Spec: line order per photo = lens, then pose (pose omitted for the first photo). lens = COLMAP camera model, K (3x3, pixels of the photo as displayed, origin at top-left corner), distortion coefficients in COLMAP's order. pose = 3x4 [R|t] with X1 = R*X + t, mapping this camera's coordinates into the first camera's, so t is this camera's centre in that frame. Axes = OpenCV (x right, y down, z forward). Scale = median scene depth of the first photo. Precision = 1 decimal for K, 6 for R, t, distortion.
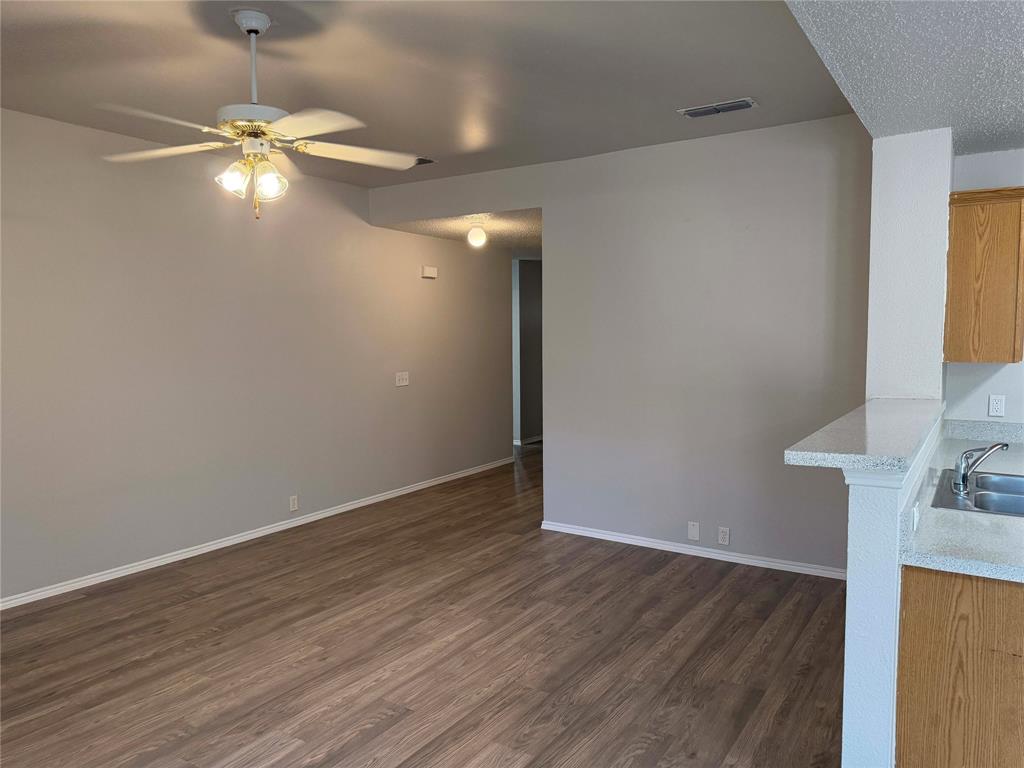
lens RADIAL K [[724.4, 0, 515.3], [0, 724.4, 388.3], [0, 0, 1]] dist [0.078264, -0.113060]
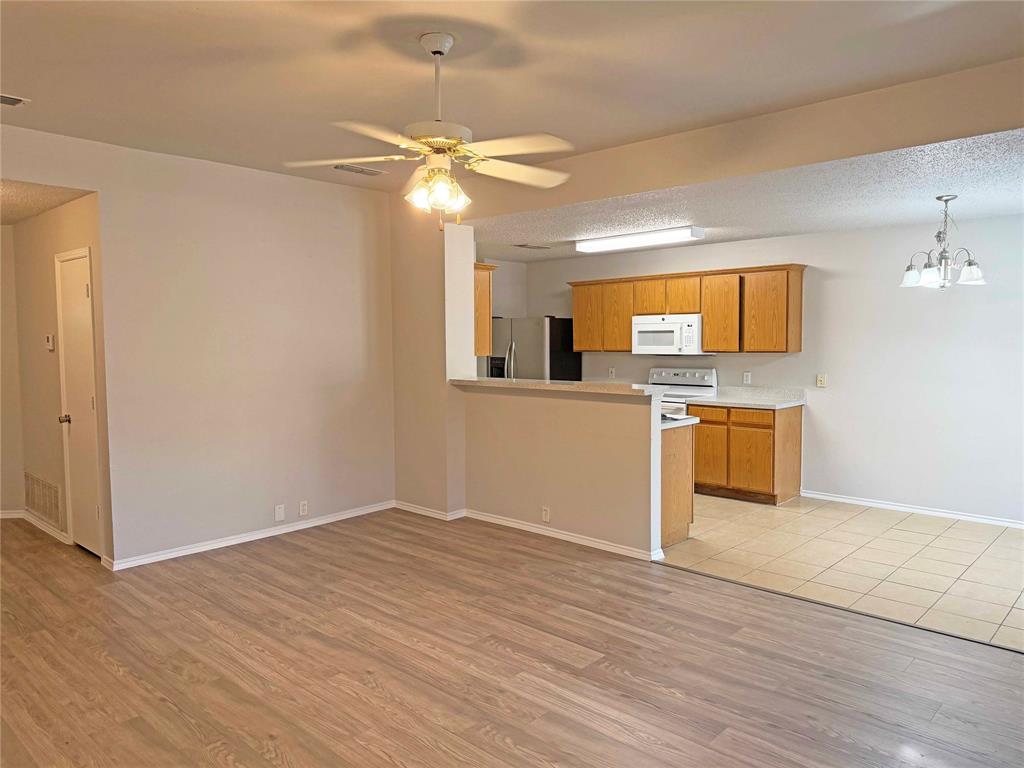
lens RADIAL K [[724.4, 0, 515.3], [0, 724.4, 388.3], [0, 0, 1]] dist [0.078264, -0.113060]
pose [[0.170195, -0.067927, 0.983066, -1.023191], [0.088127, 0.994673, 0.053472, -0.032992], [-0.981462, 0.077534, 0.175275, 0.544553]]
